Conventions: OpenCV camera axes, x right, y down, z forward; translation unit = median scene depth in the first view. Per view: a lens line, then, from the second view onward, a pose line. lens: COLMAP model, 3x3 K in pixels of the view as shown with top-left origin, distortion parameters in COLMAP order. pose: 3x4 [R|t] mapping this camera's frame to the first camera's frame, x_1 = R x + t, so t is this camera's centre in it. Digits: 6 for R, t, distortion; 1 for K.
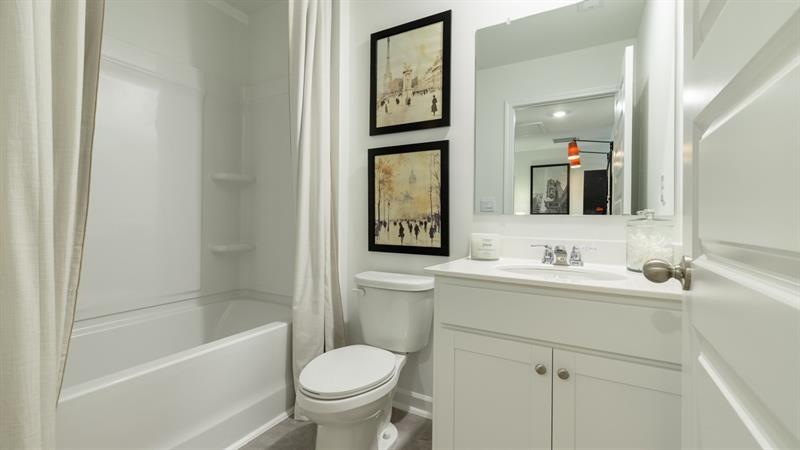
lens RADIAL K [[359.5, 0, 402.1], [0, 359.5, 219.6], [0, 0, 1]] dist [-0.001056, -0.000103]
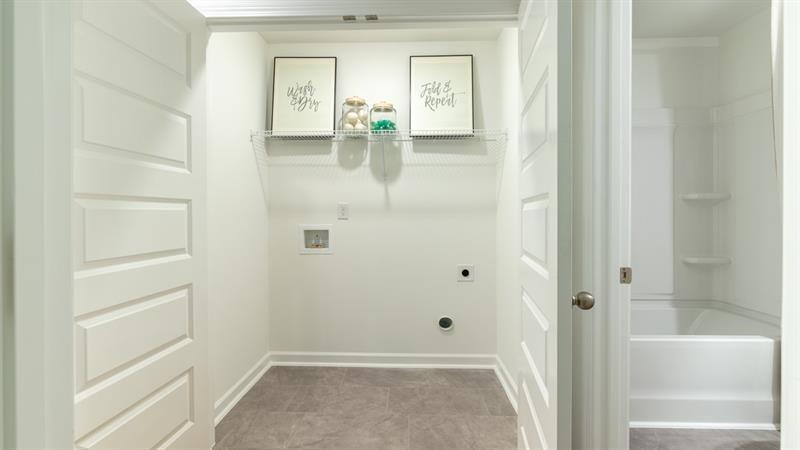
lens RADIAL K [[359.5, 0, 402.1], [0, 359.5, 219.6], [0, 0, 1]] dist [-0.001056, -0.000103]
pose [[0.447687, -0.006439, -0.894167, 0.101669], [0.015215, 0.999884, 0.000418, -0.063834], [0.894061, -0.013792, 0.447733, -0.330577]]
